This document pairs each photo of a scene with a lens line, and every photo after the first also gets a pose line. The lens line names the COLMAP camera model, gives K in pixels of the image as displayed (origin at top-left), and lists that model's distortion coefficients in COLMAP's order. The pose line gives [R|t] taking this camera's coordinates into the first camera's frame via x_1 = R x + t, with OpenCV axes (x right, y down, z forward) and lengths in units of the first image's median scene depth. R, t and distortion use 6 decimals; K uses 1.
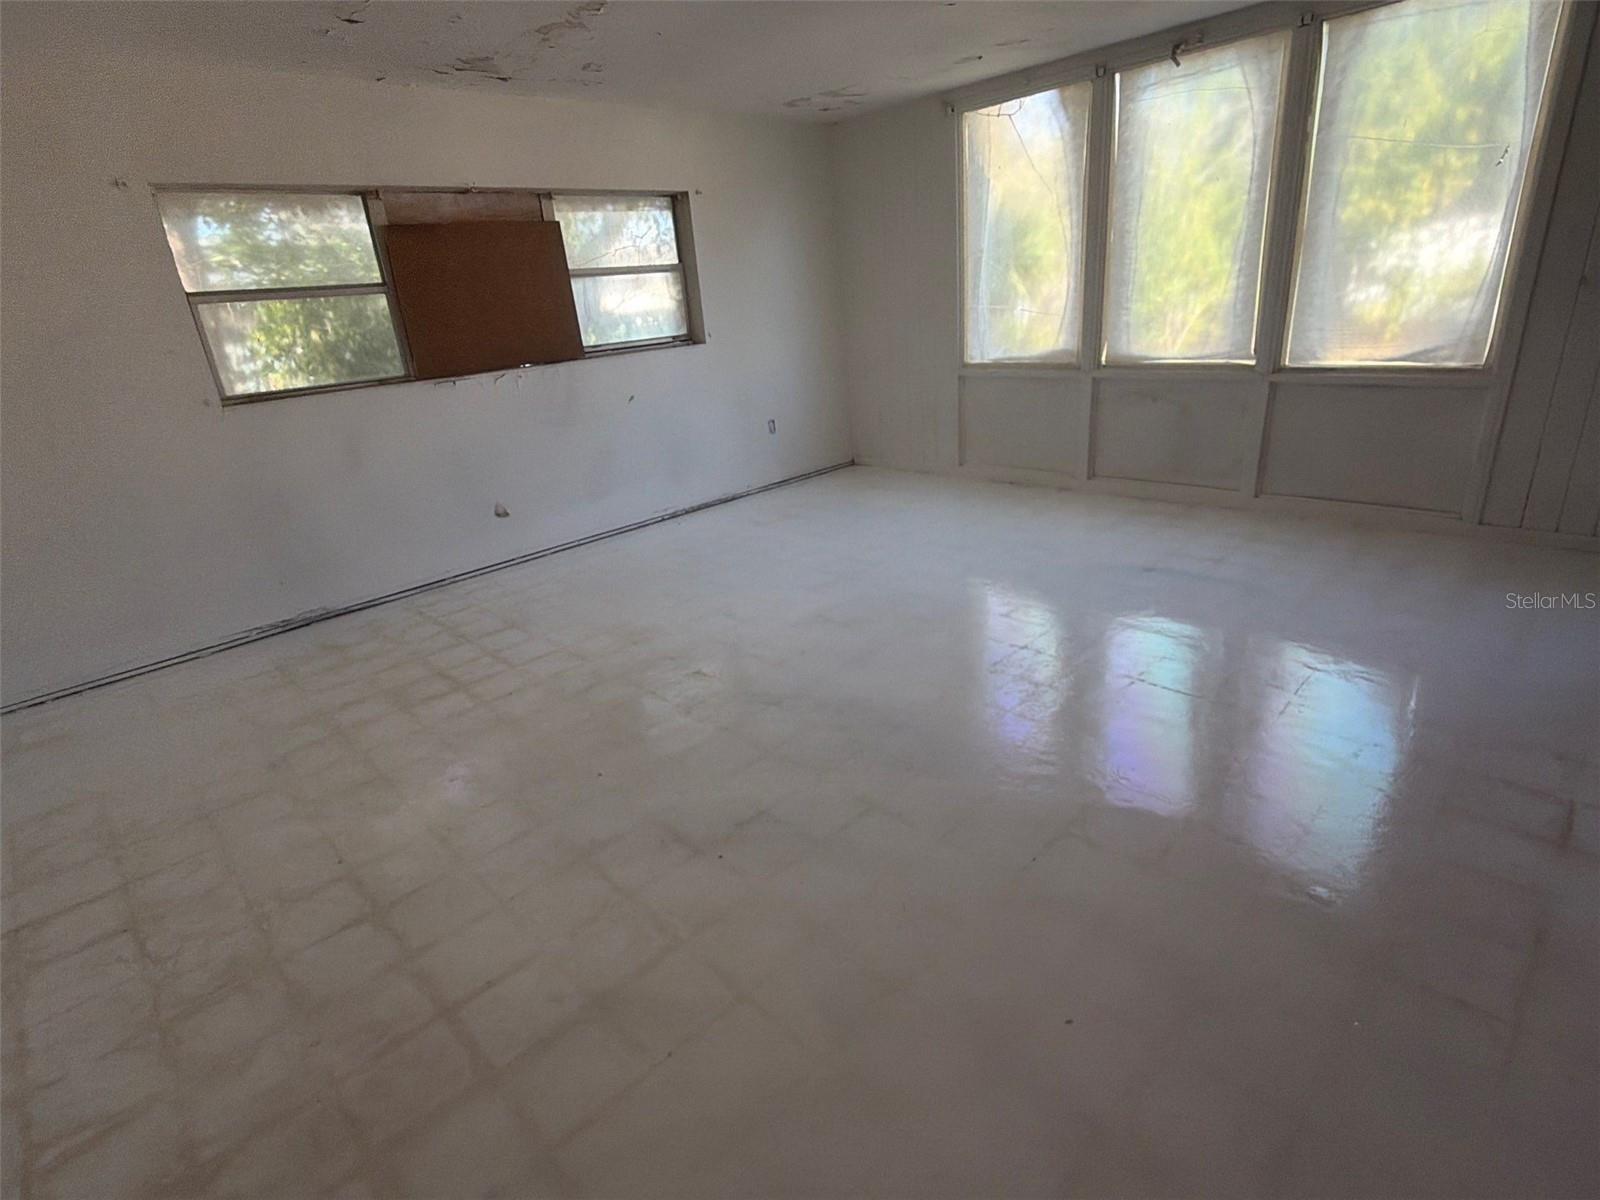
lens RADIAL K [[804.4, 0, 800.0], [0, 804.4, 600.0], [0, 0, 1]] dist [0.005569, -0.001483]
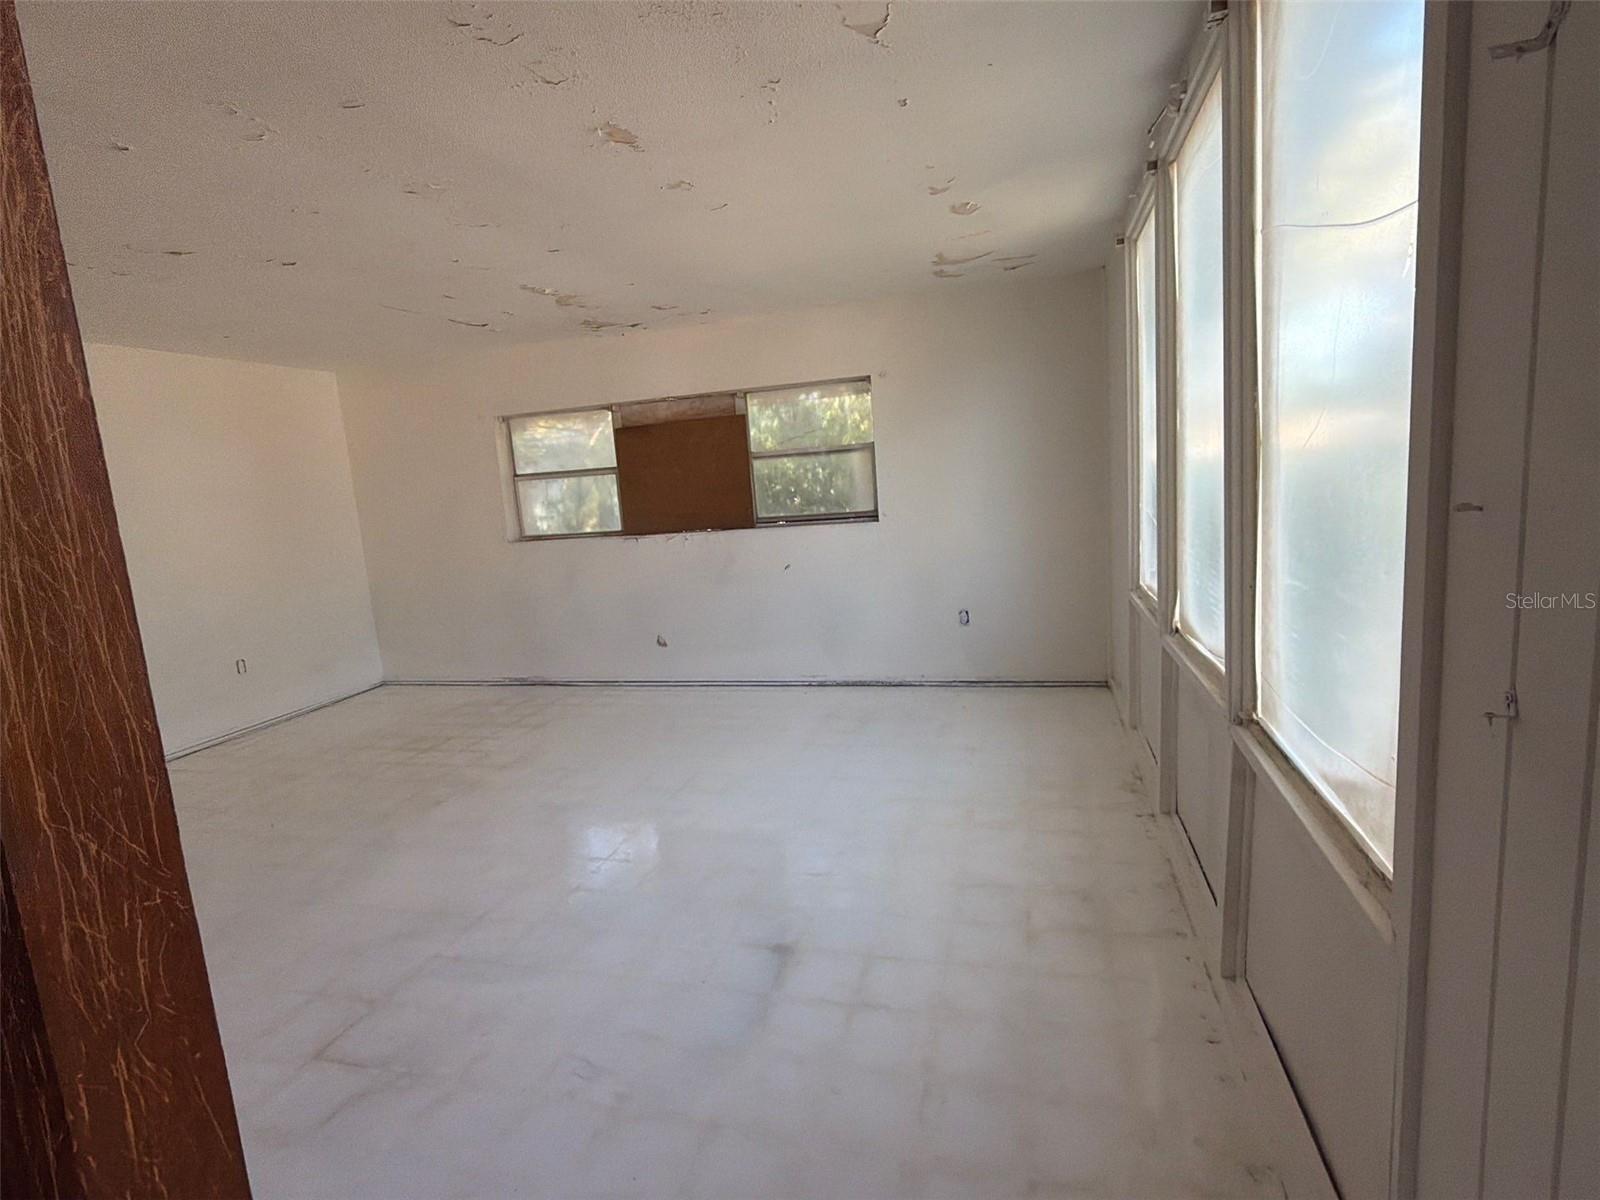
lens RADIAL K [[804.4, 0, 800.0], [0, 804.4, 600.0], [0, 0, 1]] dist [0.005569, -0.001483]
pose [[0.500912, 0.177287, -0.847146, 0.854079], [-0.279876, 0.959387, 0.035287, -0.303531], [0.818997, 0.219420, 0.530187, 0.557716]]
